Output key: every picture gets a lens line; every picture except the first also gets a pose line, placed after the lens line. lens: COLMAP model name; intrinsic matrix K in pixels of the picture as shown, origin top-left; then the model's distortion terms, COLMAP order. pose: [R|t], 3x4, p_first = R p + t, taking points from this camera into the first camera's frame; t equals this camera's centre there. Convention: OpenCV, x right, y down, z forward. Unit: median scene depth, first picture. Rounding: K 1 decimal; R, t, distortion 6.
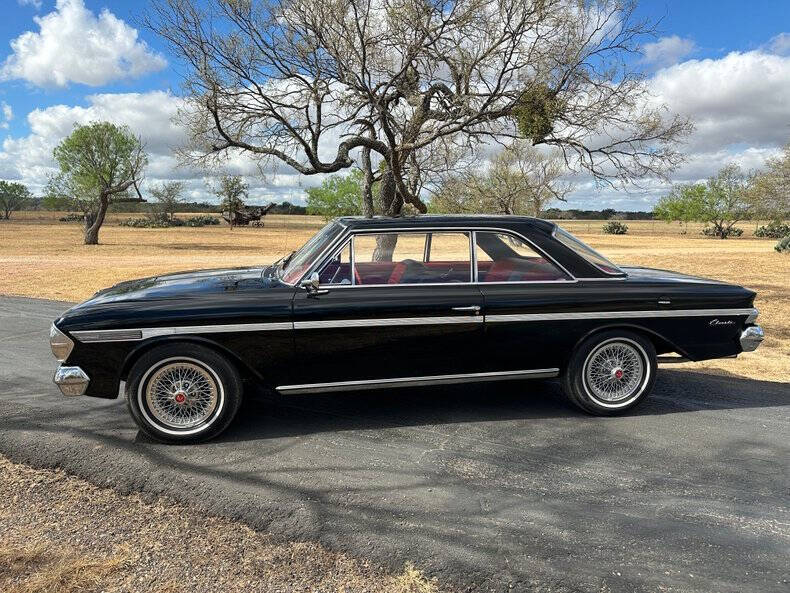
lens RADIAL K [[548.9, 0, 394.9], [0, 548.9, 303.9], [0, 0, 1]] dist [0.046730, -0.056044]
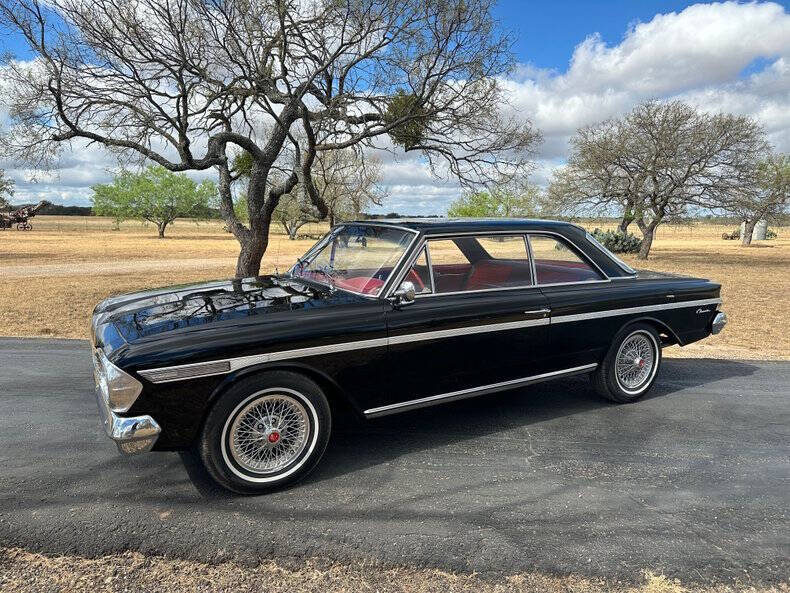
lens RADIAL K [[546.4, 0, 387.9], [0, 546.4, 304.8], [0, 0, 1]] dist [0.076487, -0.115629]
pose [[0.937916, -0.052501, 0.342866, -0.437435], [0.053187, 0.998557, 0.007409, -0.023946], [-0.342760, 0.011287, 0.939355, 0.134737]]
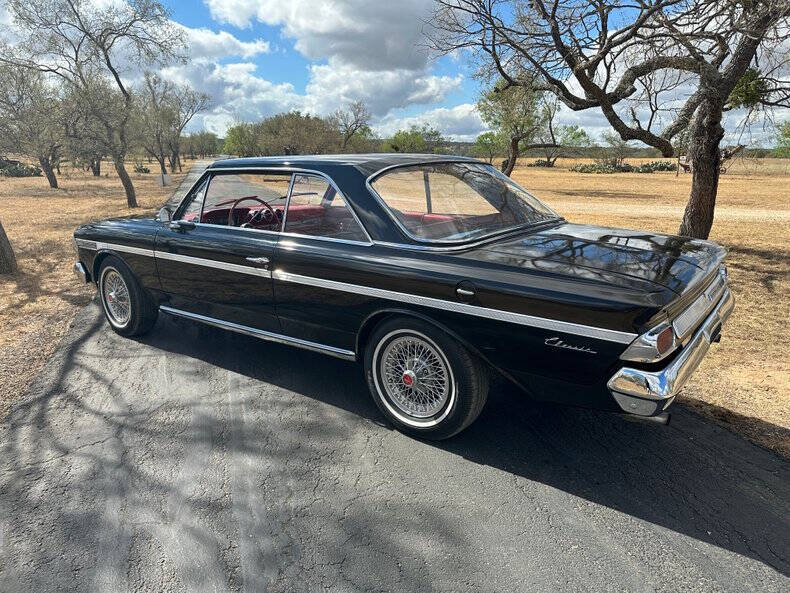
lens RADIAL K [[548.9, 0, 394.9], [0, 548.9, 303.9], [0, 0, 1]] dist [0.046730, -0.056044]
pose [[0.696204, 0.181214, -0.694595, 0.860406], [-0.115204, 0.983275, 0.141058, -0.068454], [0.708540, -0.018185, 0.705436, 0.483144]]
